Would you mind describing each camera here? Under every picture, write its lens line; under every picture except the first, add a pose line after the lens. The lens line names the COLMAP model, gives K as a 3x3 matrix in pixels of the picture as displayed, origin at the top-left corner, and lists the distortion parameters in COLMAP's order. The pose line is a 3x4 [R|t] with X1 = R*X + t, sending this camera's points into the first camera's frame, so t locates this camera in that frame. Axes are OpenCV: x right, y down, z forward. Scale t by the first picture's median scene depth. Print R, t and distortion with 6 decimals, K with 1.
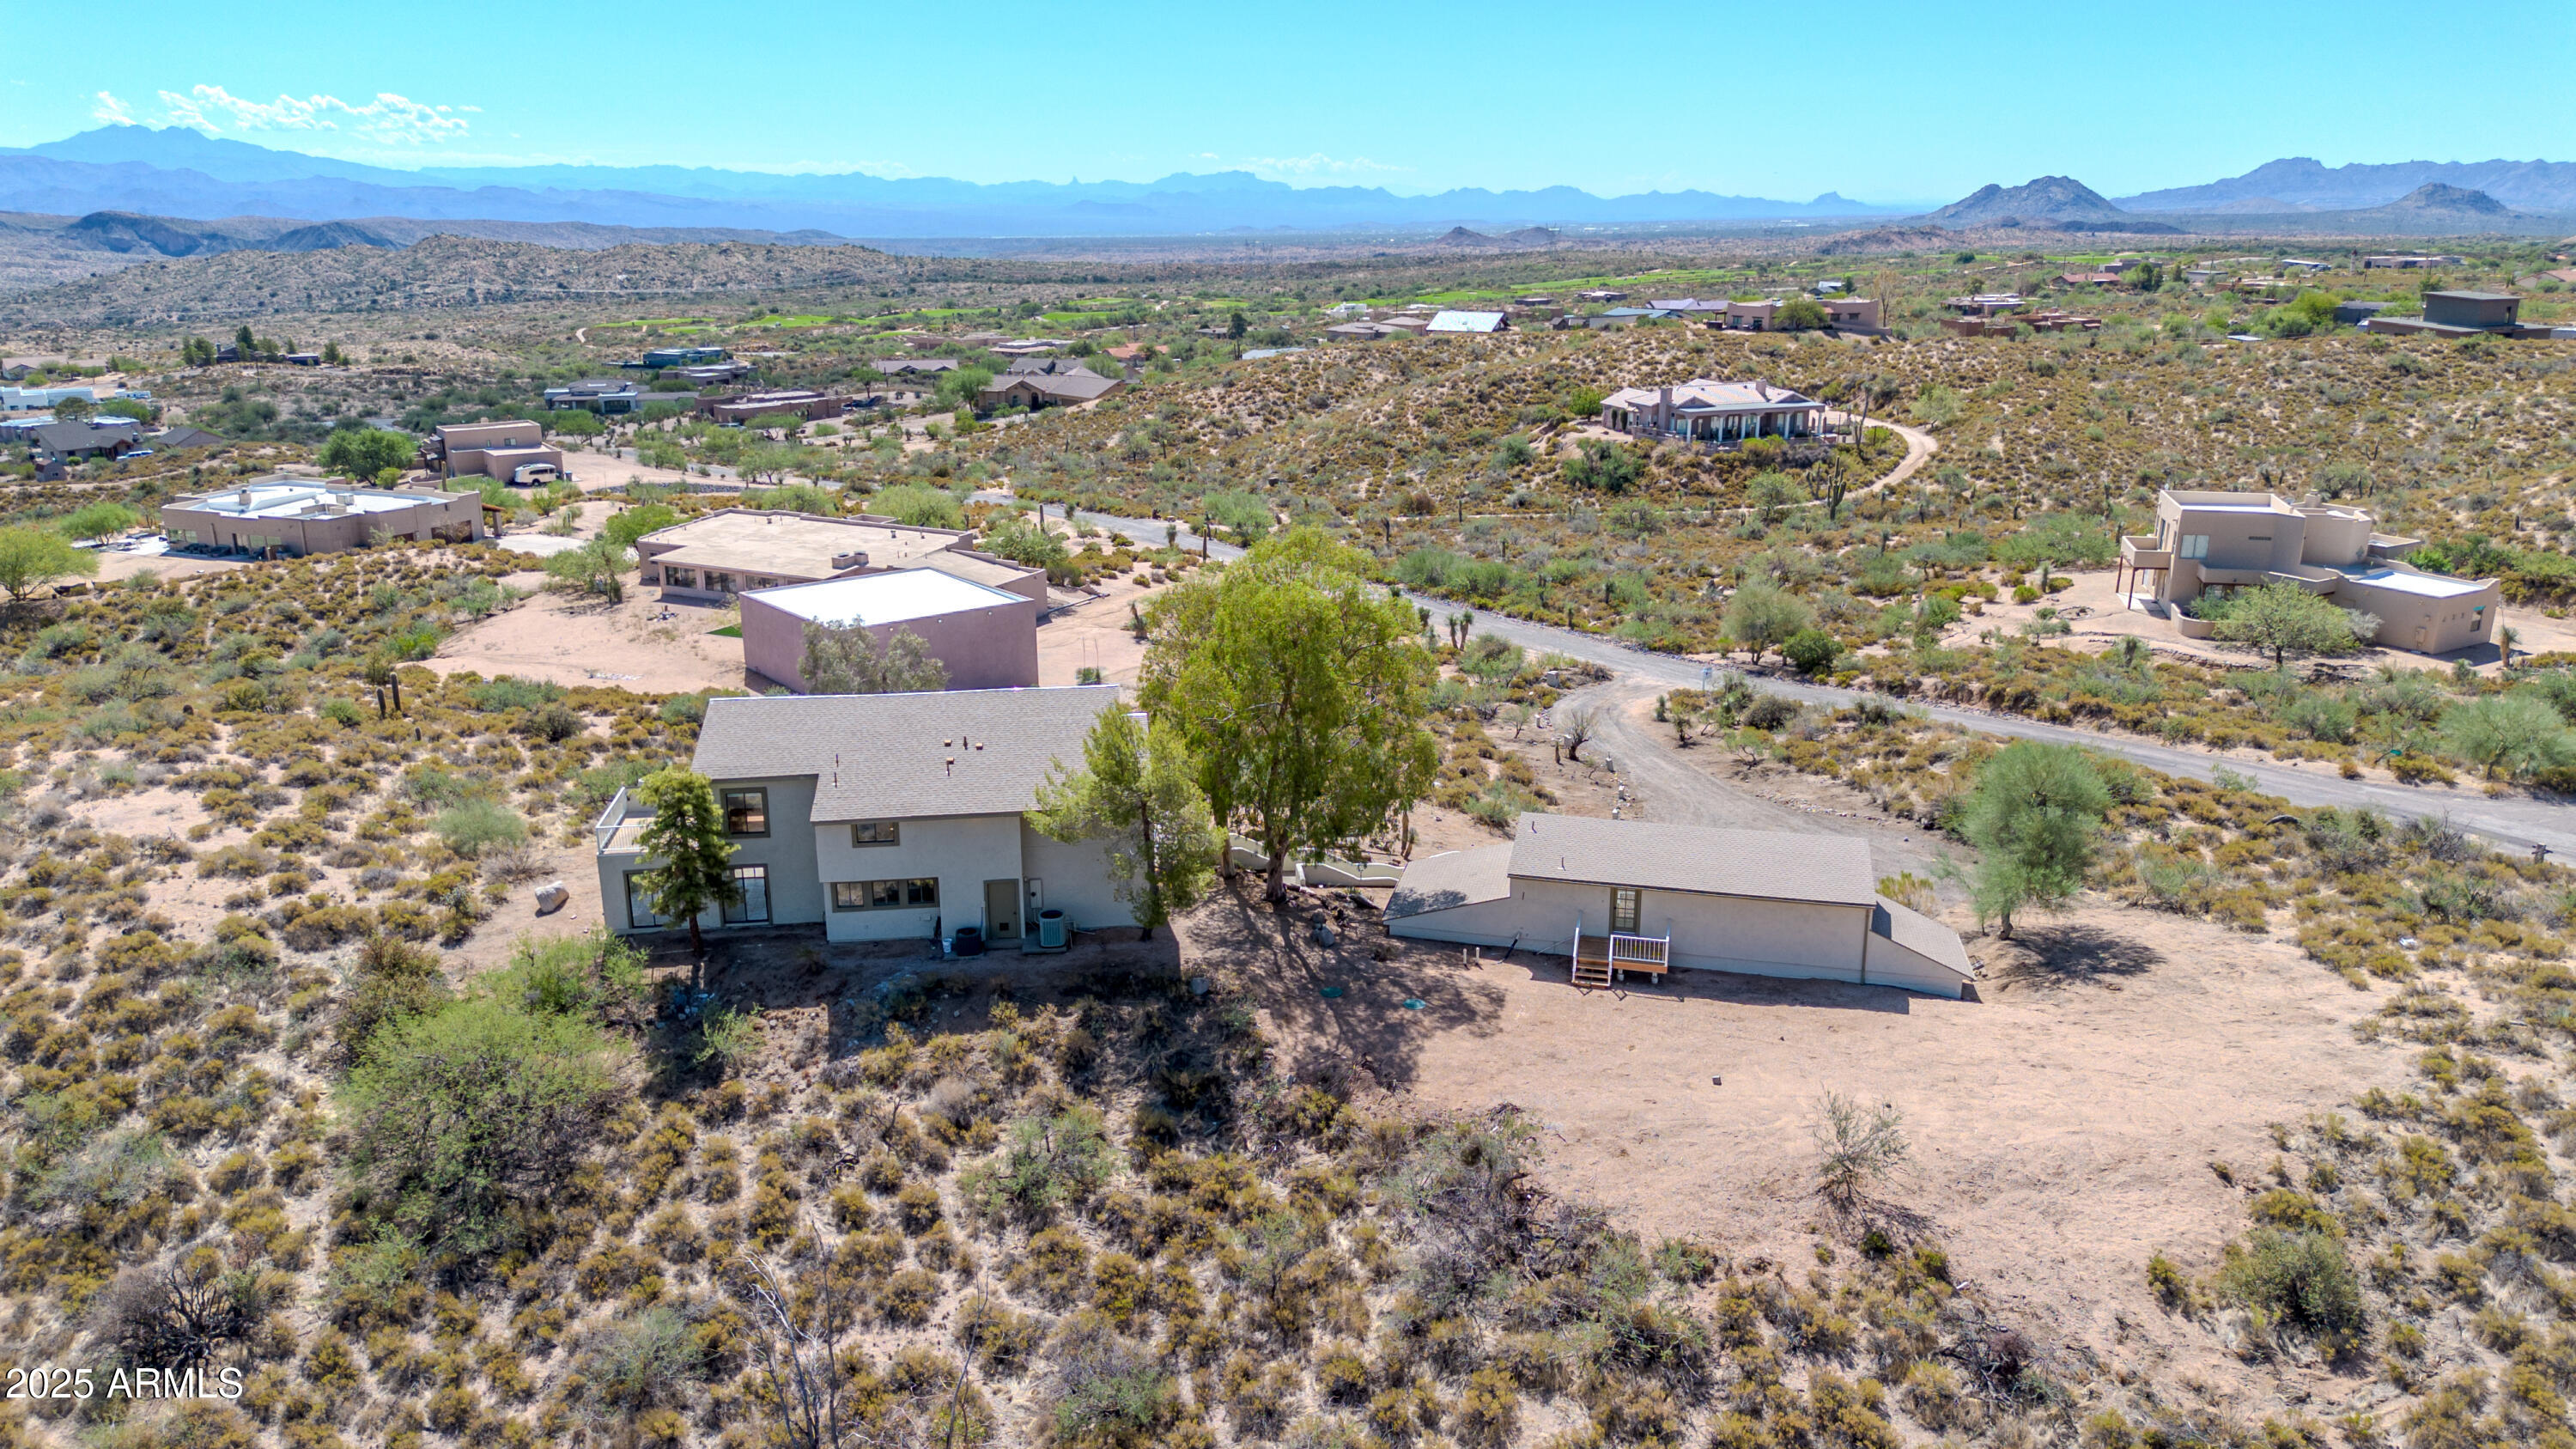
lens RADIAL K [[1828.4, 0, 1288.0], [0, 1828.4, 724.5], [0, 0, 1]] dist [0.079891, -0.088484]
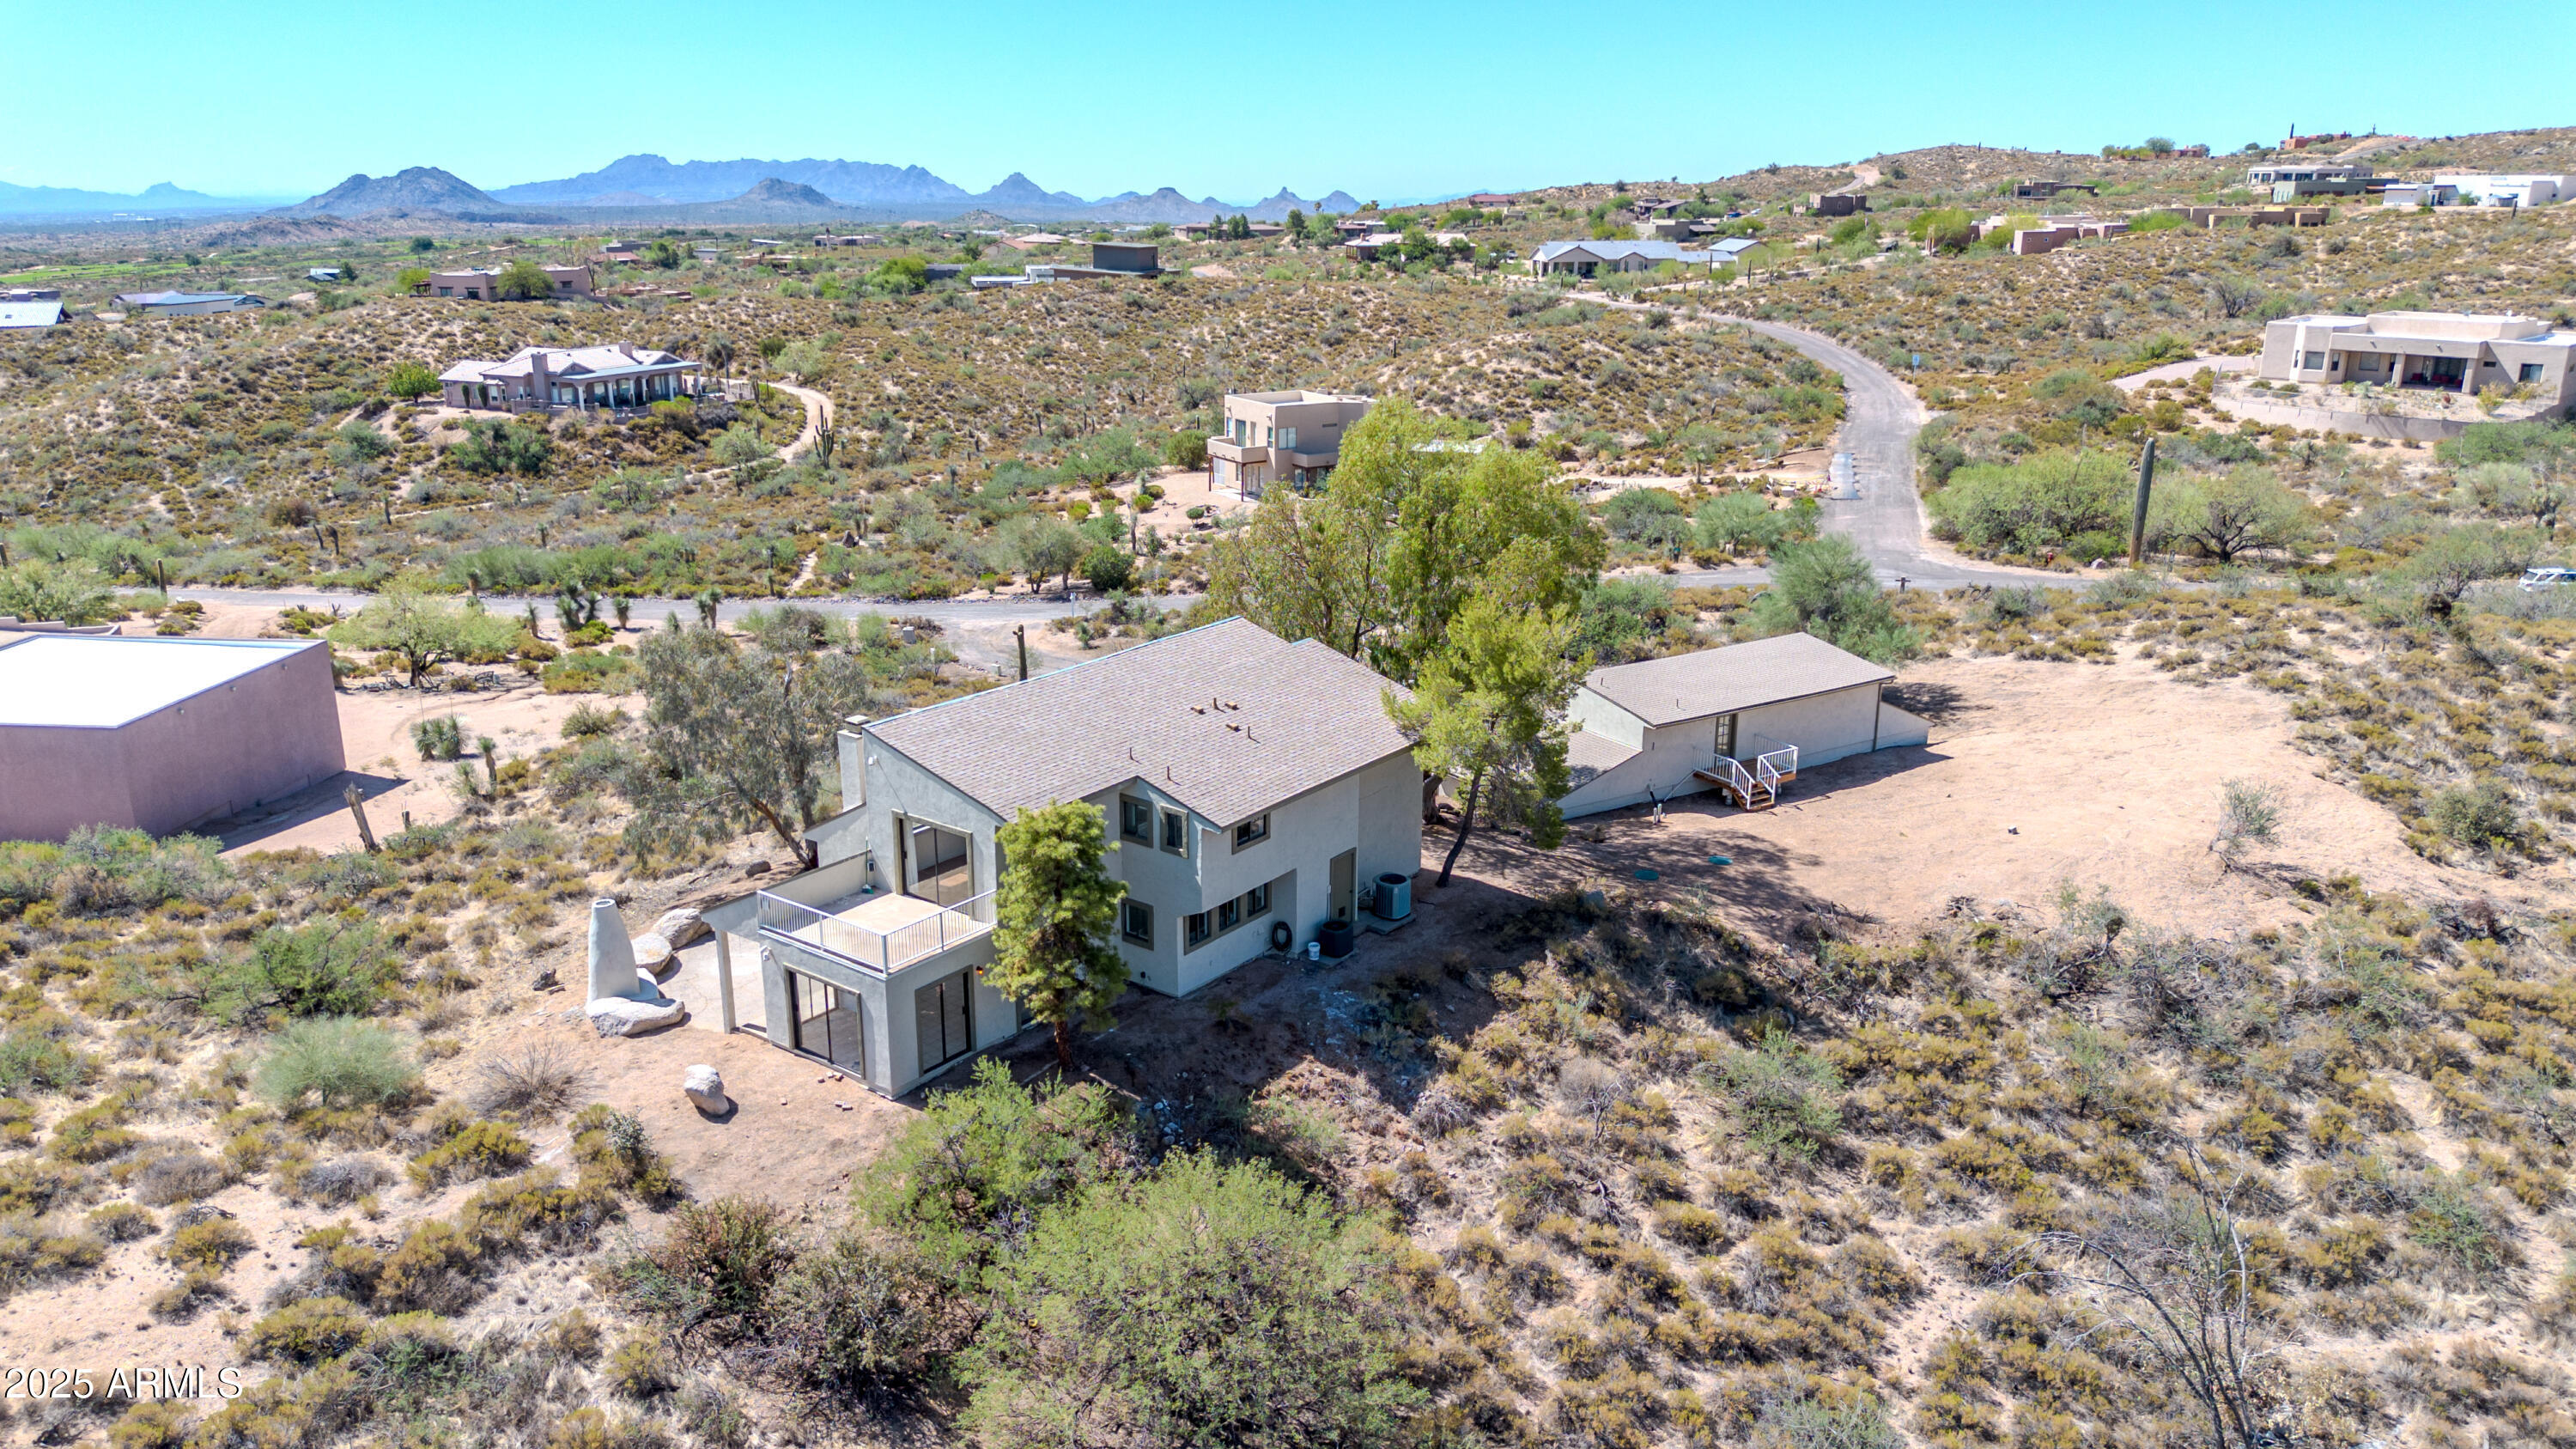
lens RADIAL K [[1828.4, 0, 1288.0], [0, 1828.4, 724.5], [0, 0, 1]] dist [0.079891, -0.088484]
pose [[0.692526, -0.204672, 0.691749, -0.188561], [0.202547, 0.975502, 0.085853, -0.011531], [-0.692375, 0.080657, 0.717016, 0.116359]]
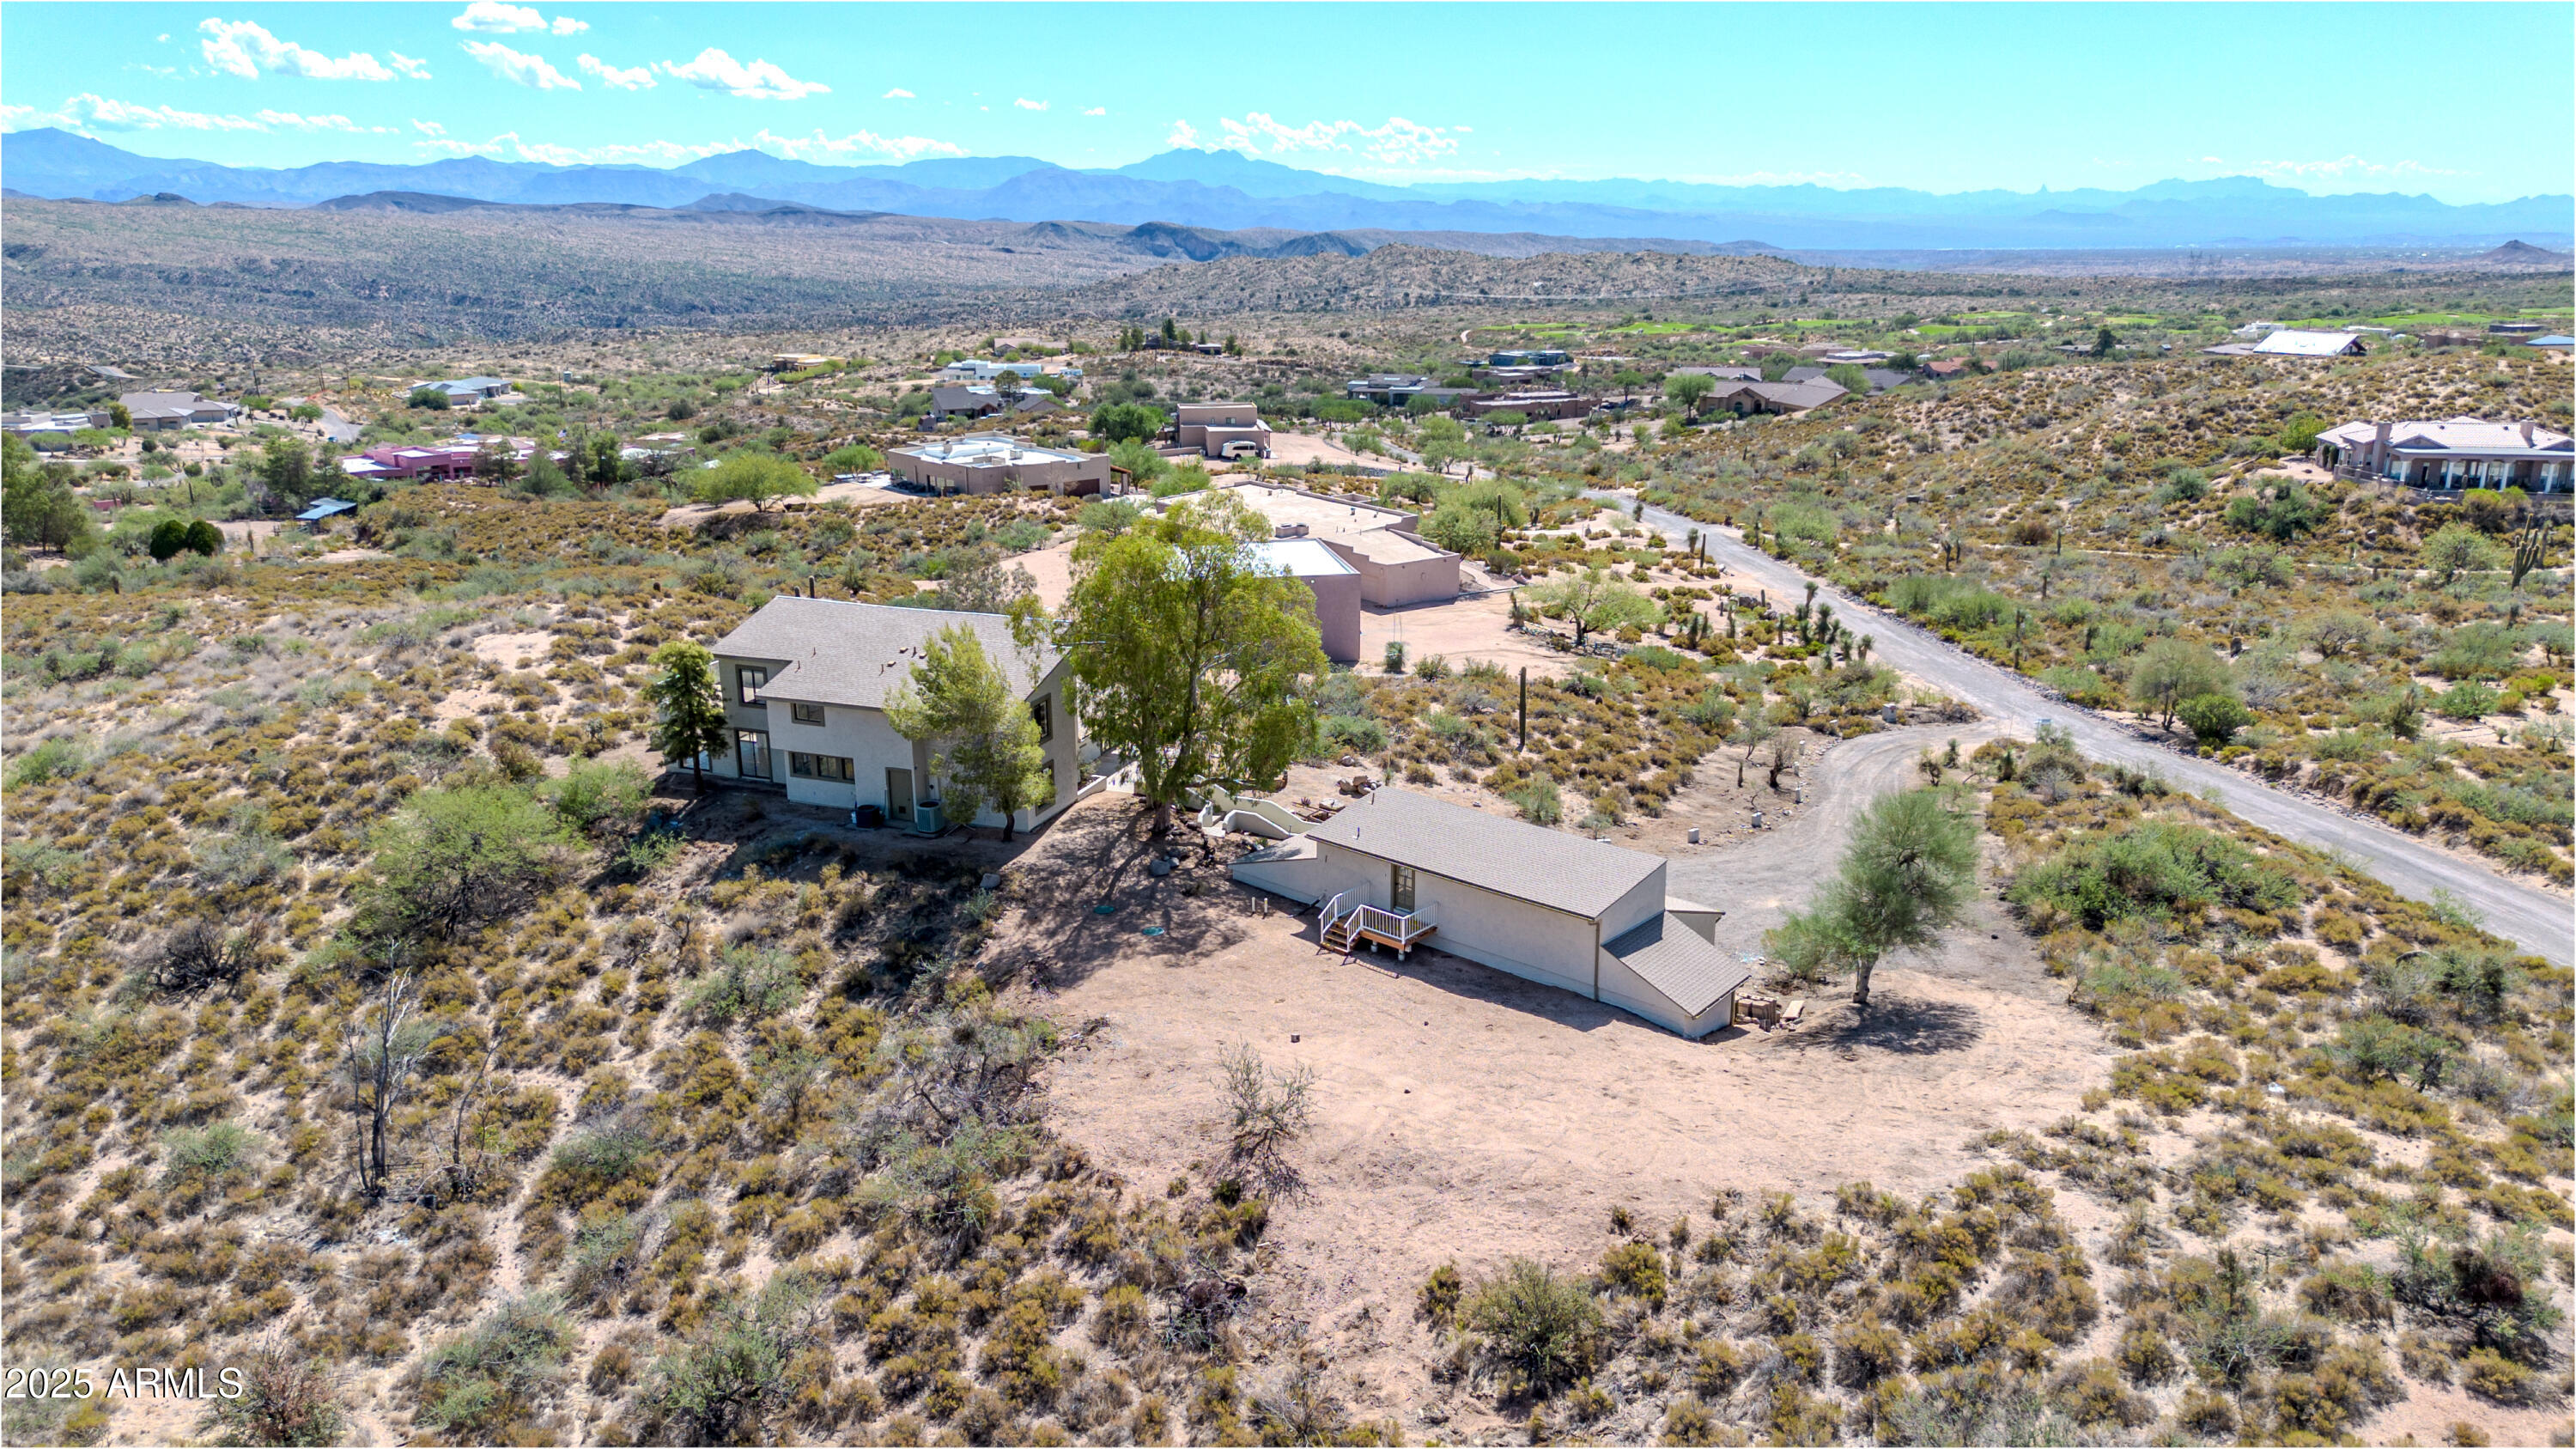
lens RADIAL K [[1838.7, 0, 1289.1], [0, 1838.7, 715.1], [0, 0, 1]] dist [0.059344, -0.063248]
pose [[0.884757, 0.127155, -0.448371, 0.153425], [-0.132066, 0.991030, 0.020449, -0.001376], [0.446950, 0.041123, 0.893613, 0.017343]]
